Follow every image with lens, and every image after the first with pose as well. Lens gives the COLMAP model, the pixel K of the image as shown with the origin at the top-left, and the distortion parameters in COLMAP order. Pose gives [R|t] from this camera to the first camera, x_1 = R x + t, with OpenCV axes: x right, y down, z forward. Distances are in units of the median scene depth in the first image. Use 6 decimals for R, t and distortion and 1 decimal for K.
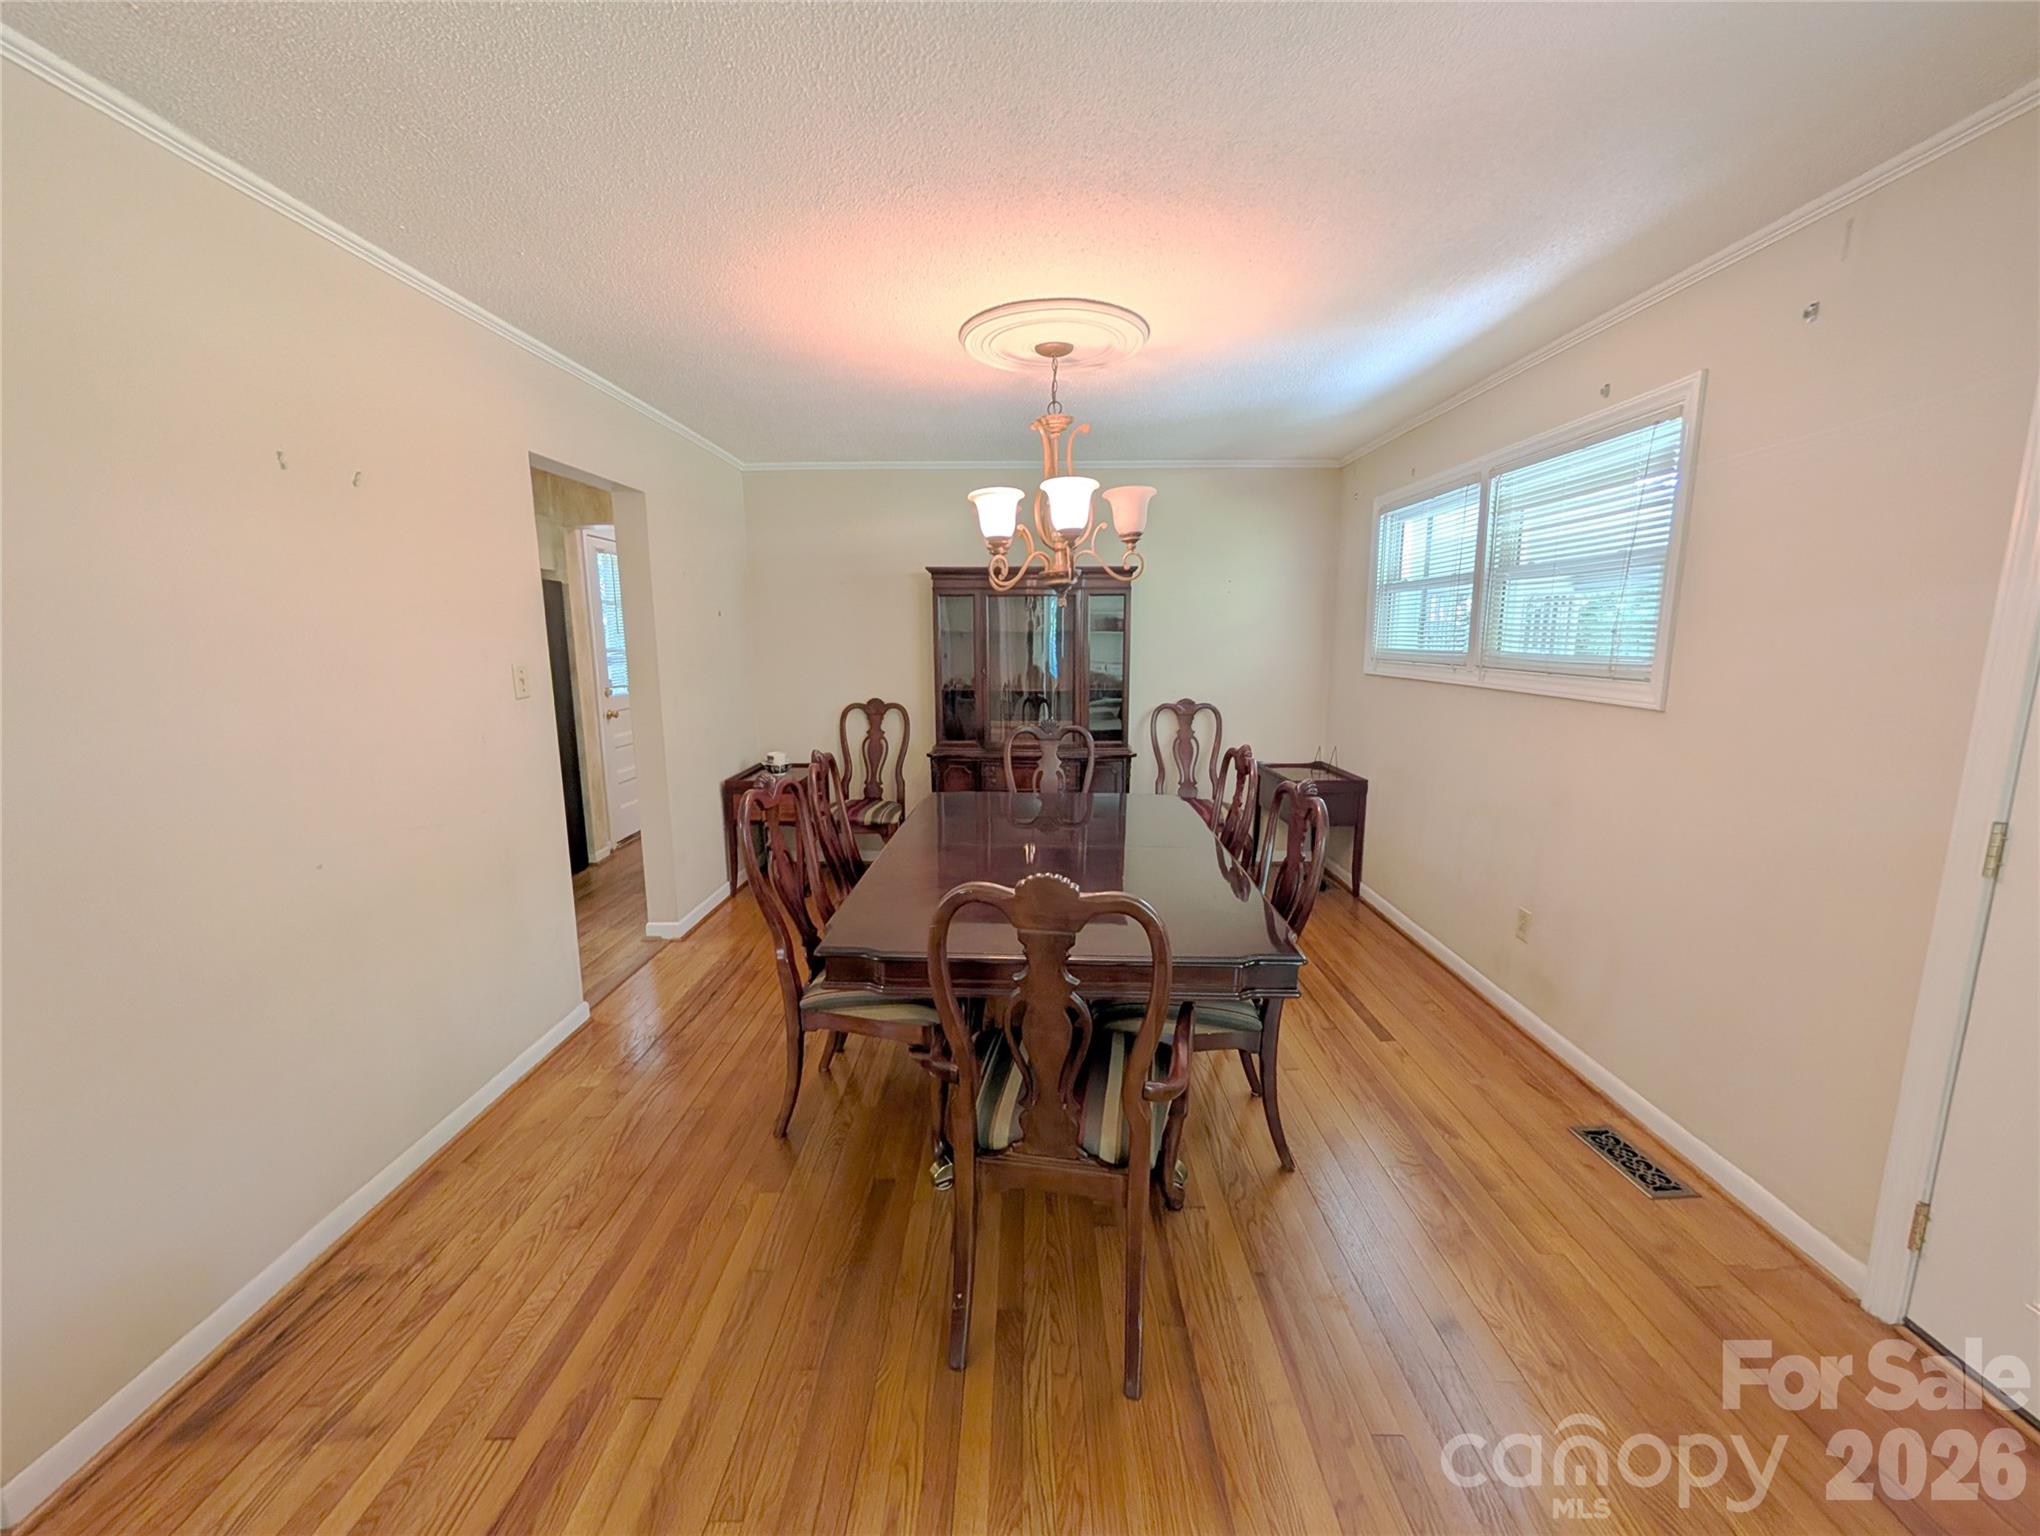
lens RADIAL K [[779.5, 0, 1025.0], [0, 779.5, 765.6], [0, 0, 1]] dist [-0.003365, -0.000212]
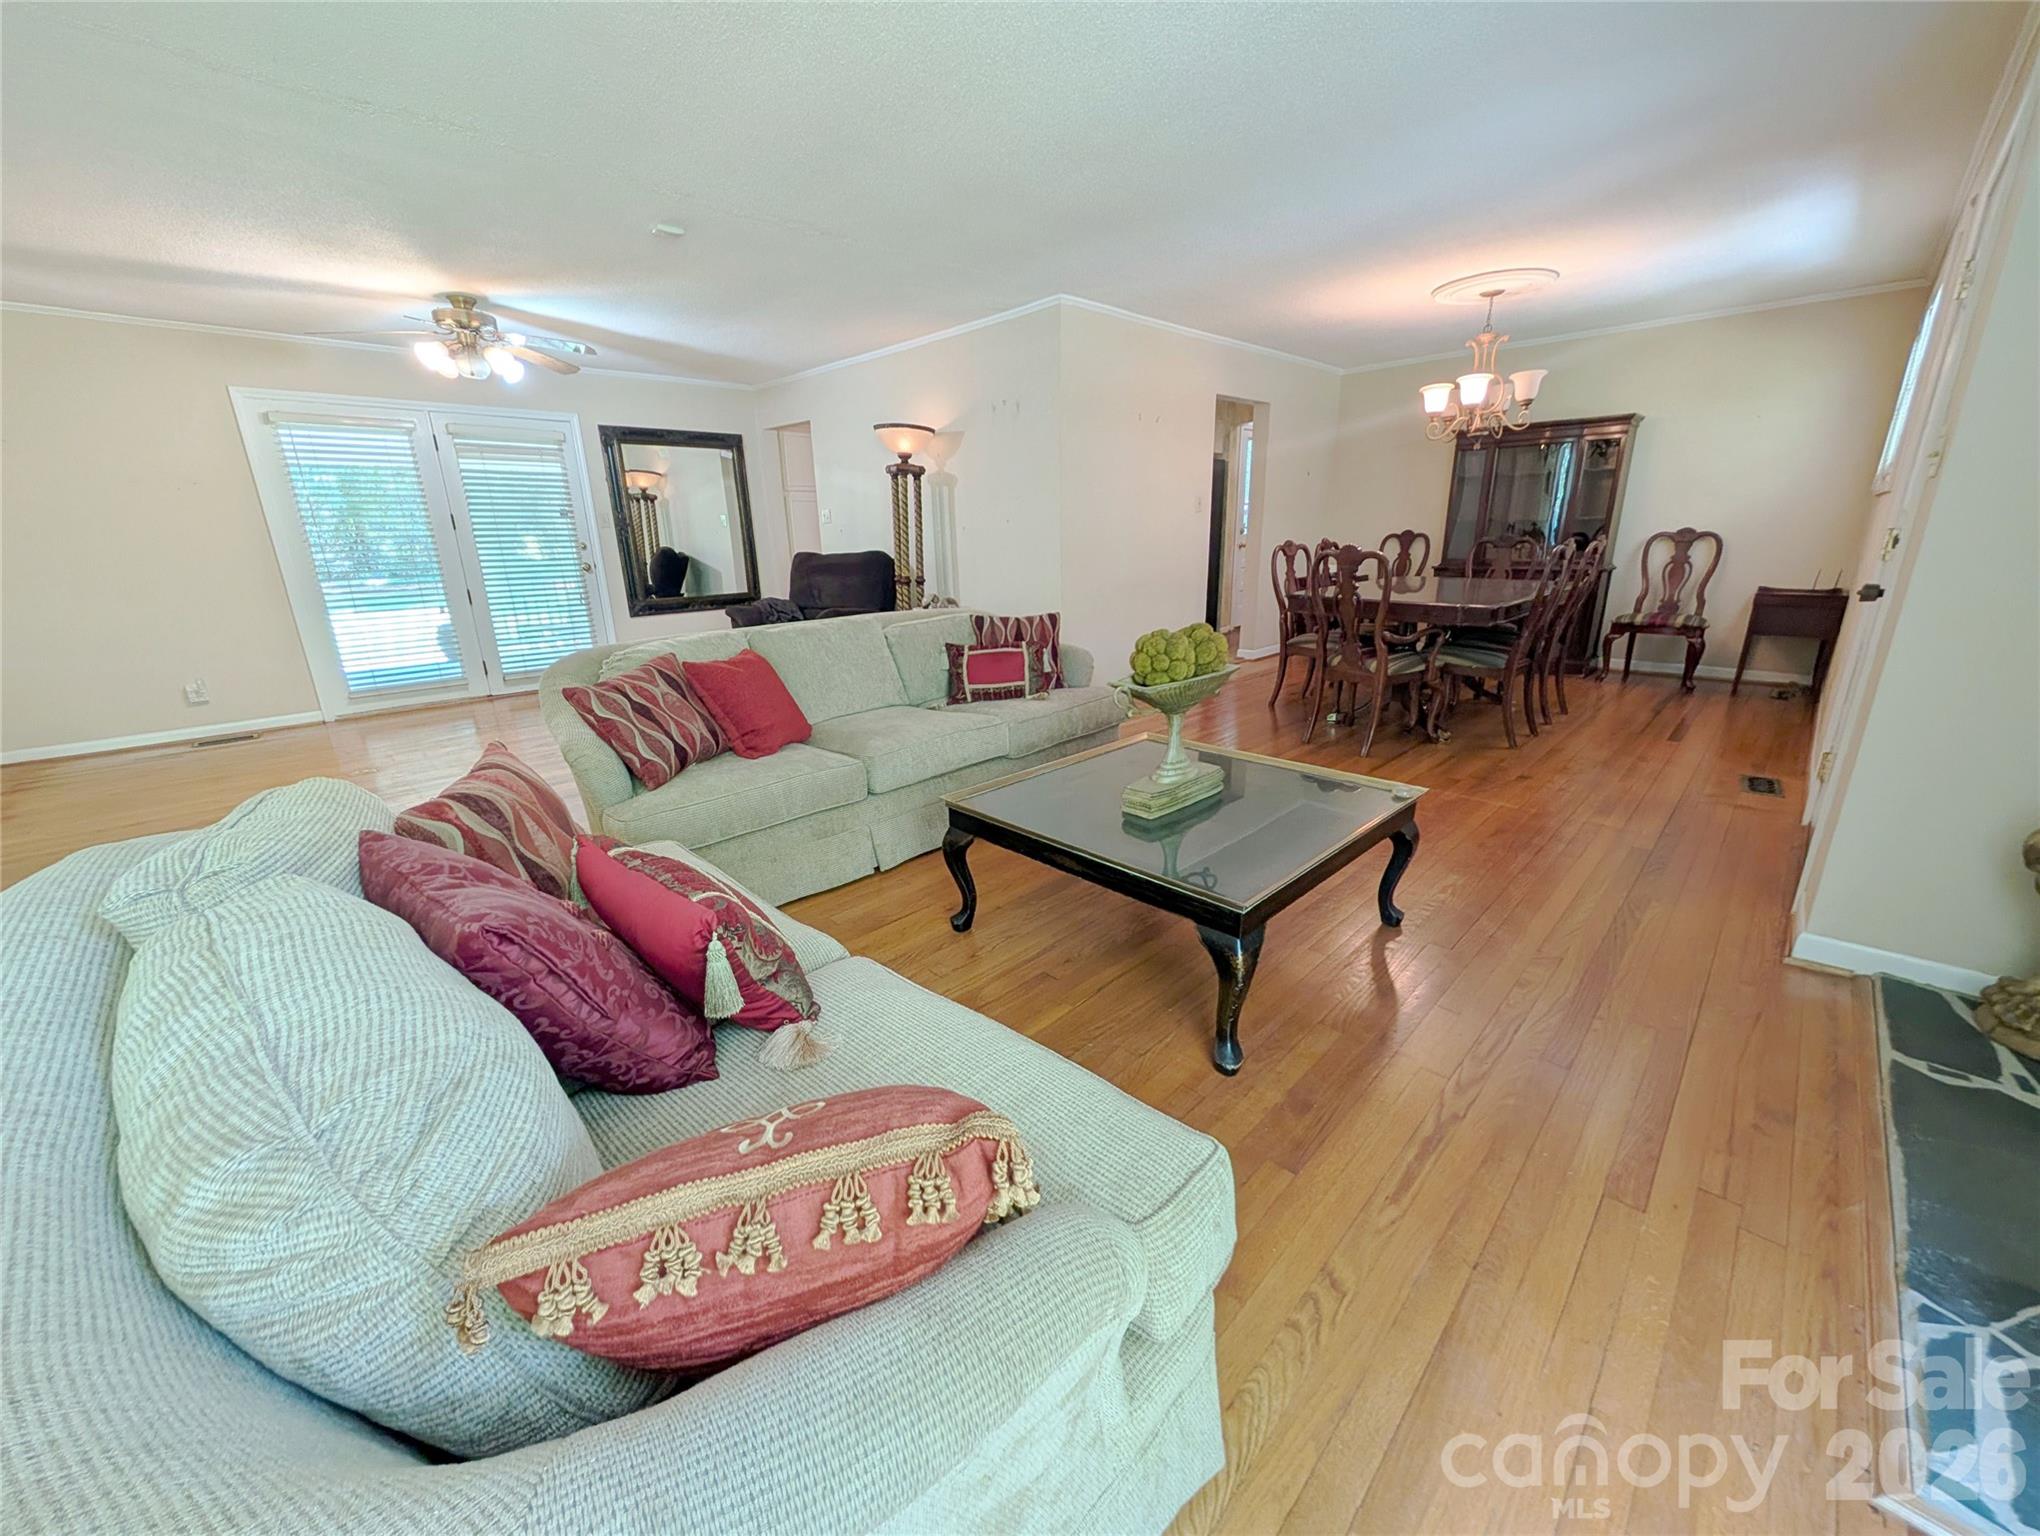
lens RADIAL K [[779.5, 0, 1021.6], [0, 779.5, 769.1], [0, 0, 1]] dist [-0.003365, -0.000212]
pose [[0.711680, 0.194829, -0.674947, 0.354889], [-0.096724, 0.978798, 0.180551, 0.154339], [0.695813, -0.063211, 0.715436, -0.549188]]
